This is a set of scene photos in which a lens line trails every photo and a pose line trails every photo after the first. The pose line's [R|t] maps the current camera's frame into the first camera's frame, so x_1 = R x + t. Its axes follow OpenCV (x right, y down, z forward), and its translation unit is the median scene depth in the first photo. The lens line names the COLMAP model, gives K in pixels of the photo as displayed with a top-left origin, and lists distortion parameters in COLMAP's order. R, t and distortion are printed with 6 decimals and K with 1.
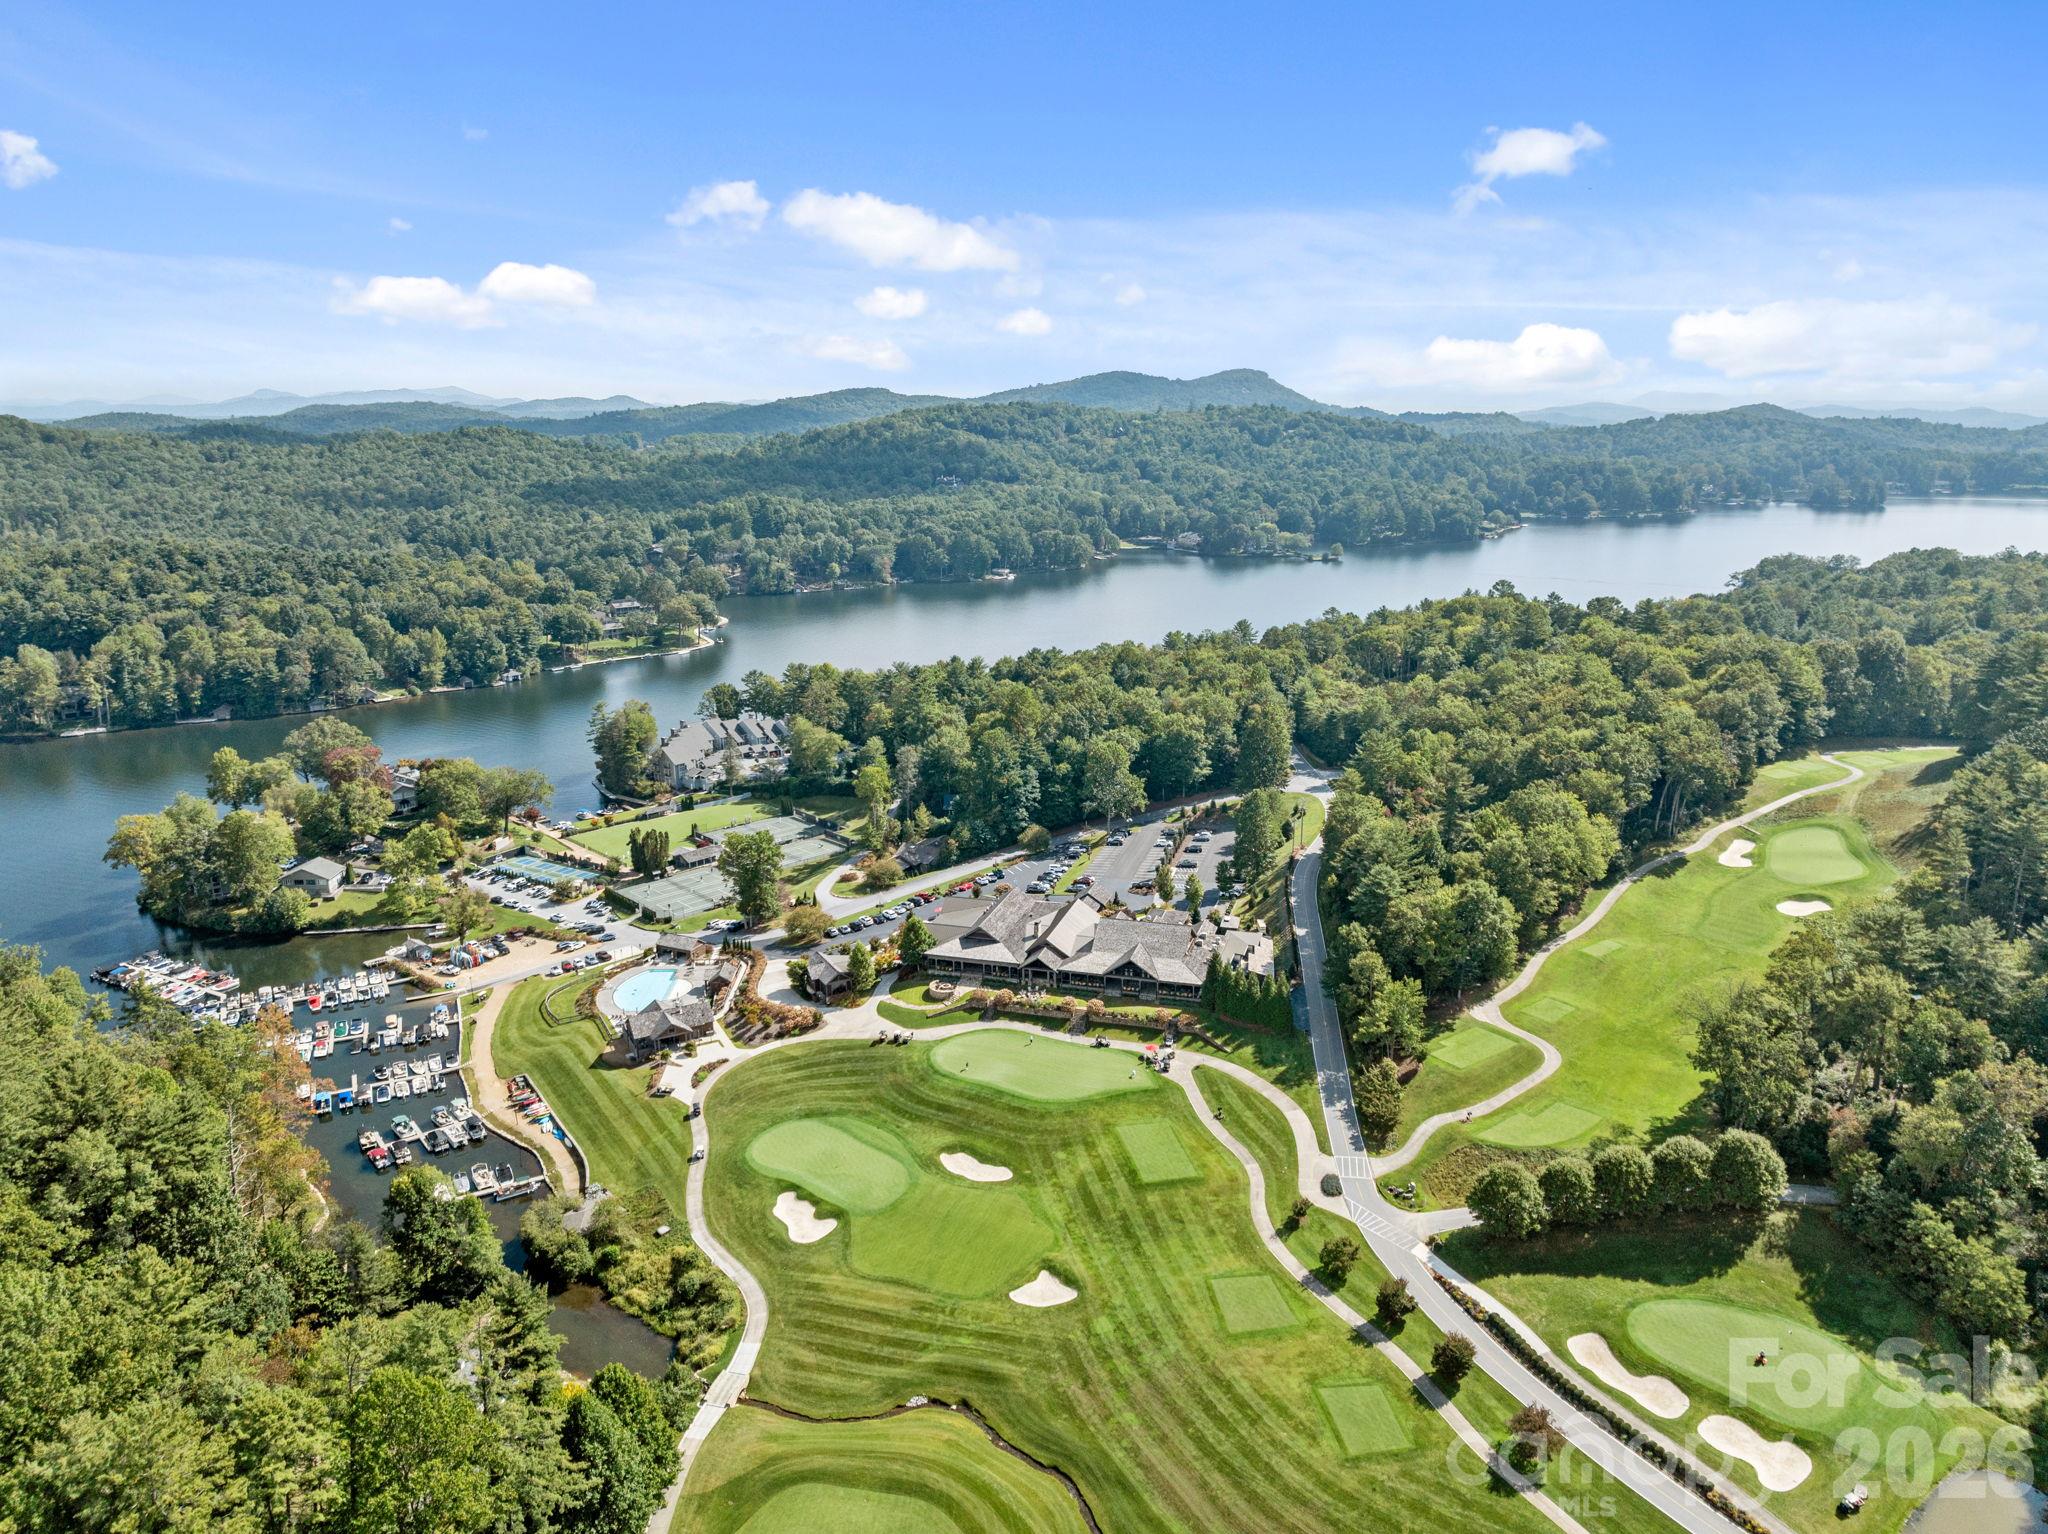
lens RADIAL K [[1447.3, 0, 1024.0], [0, 1447.3, 767.0], [0, 0, 1]] dist [-0.019329, -0.033357]
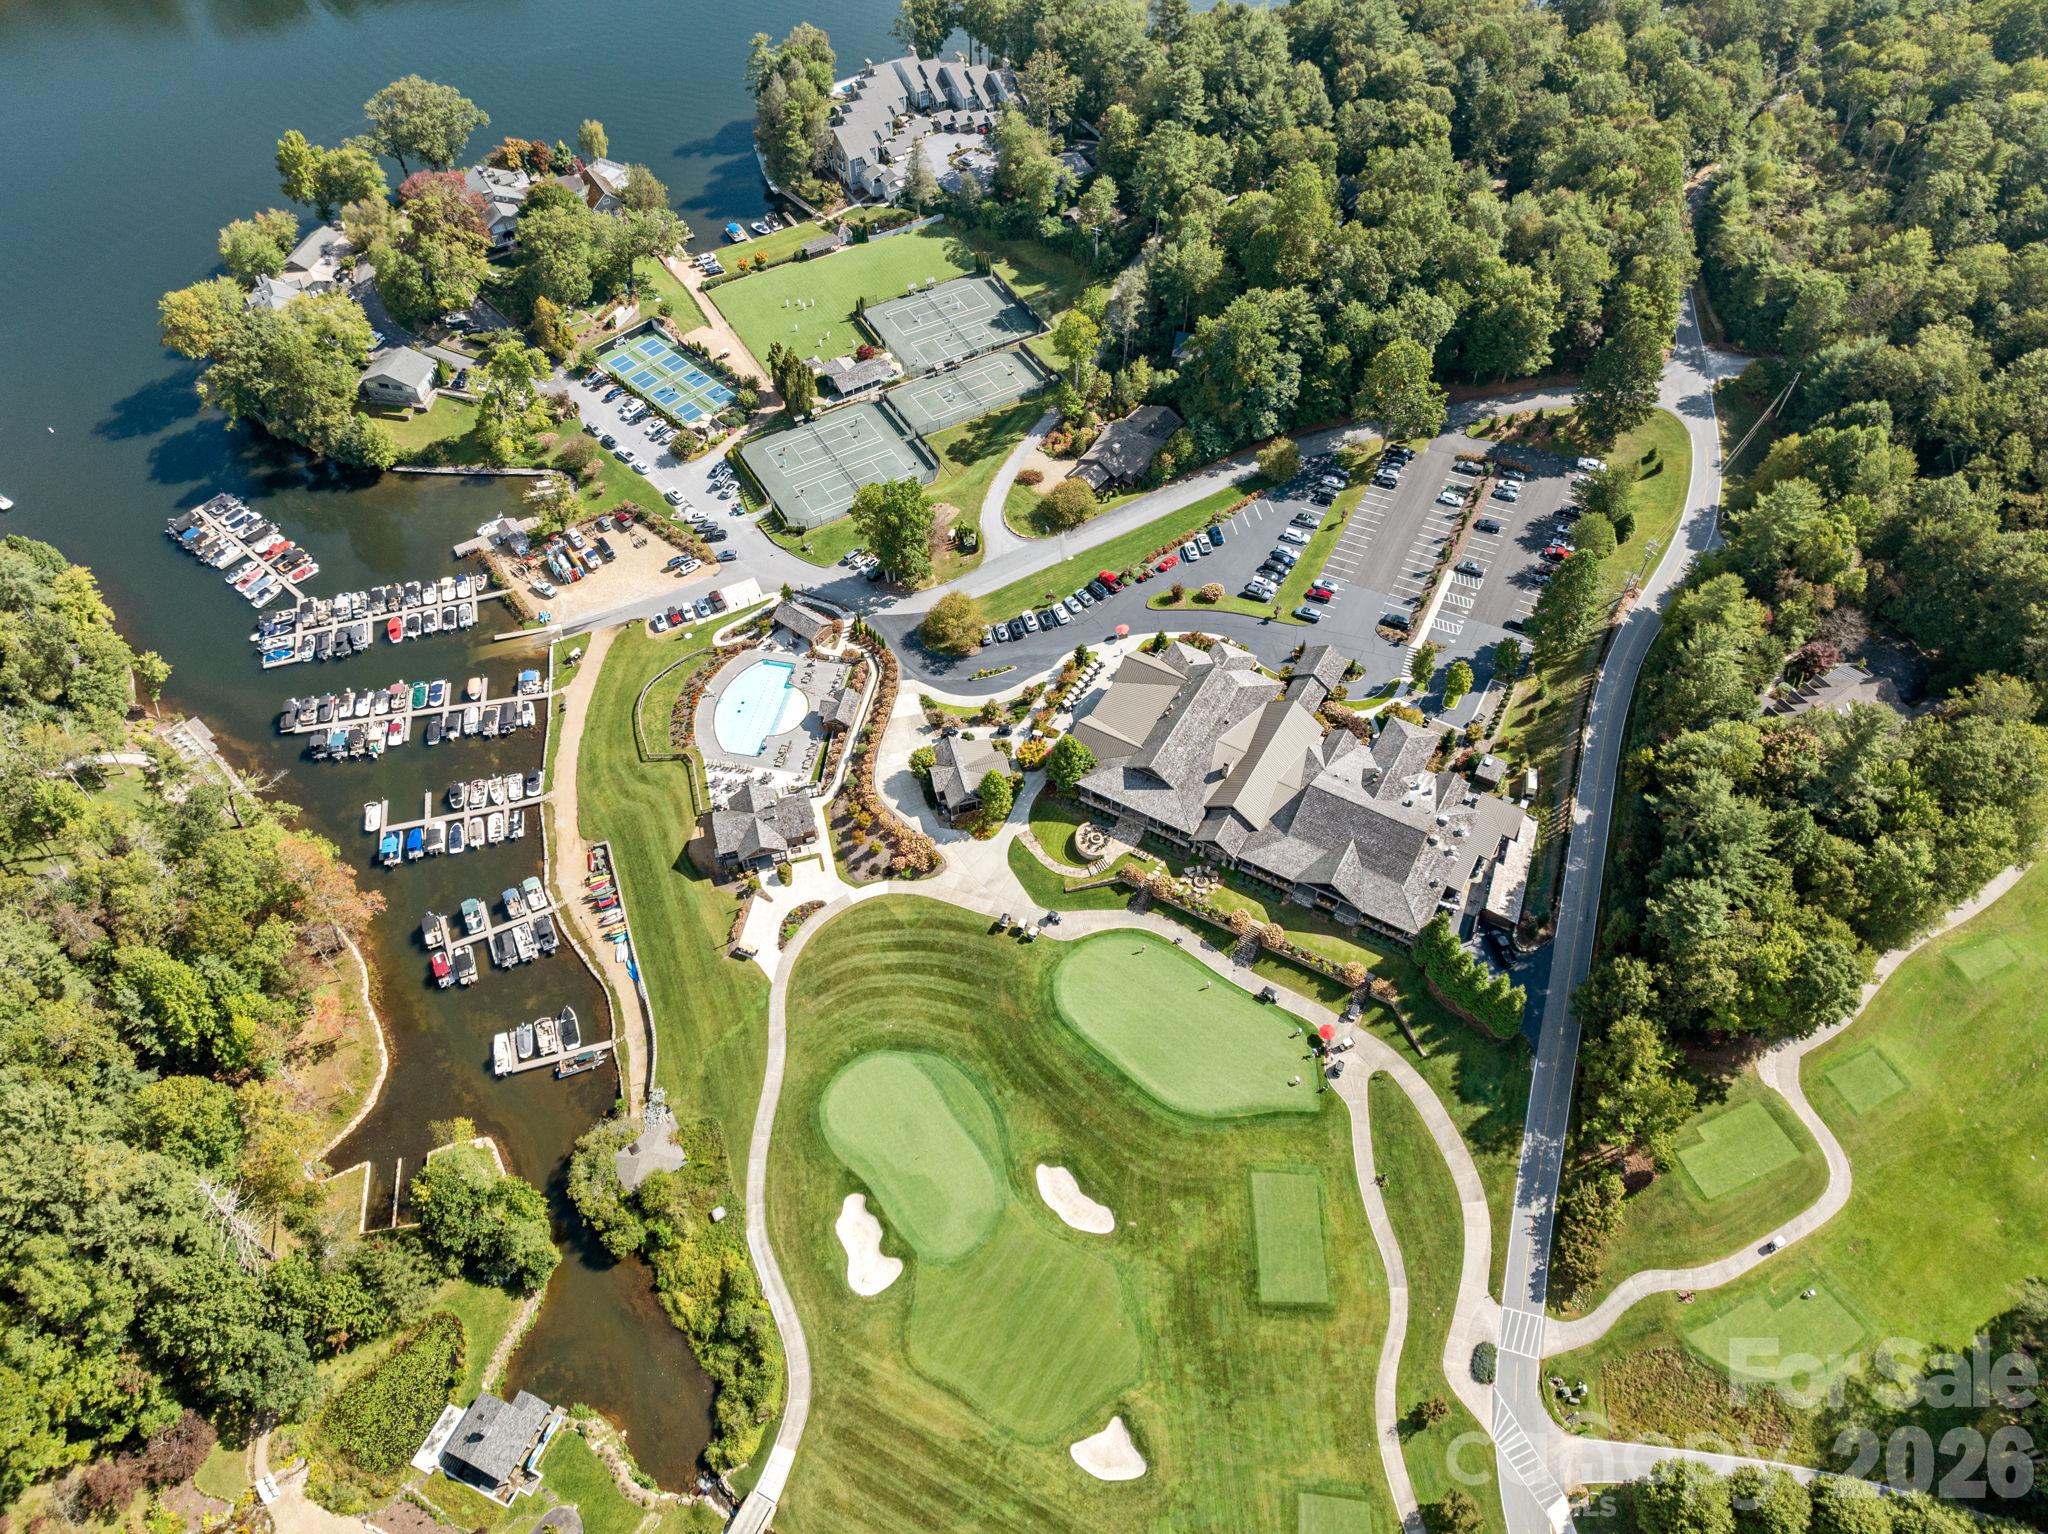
lens RADIAL K [[1447.3, 0, 1024.0], [0, 1447.3, 767.0], [0, 0, 1]] dist [-0.019329, -0.033357]
pose [[0.976800, 0.171101, -0.128791, 0.003011], [-0.058985, 0.793081, 0.606254, -0.375020], [0.205872, -0.584592, 0.784773, 0.409131]]
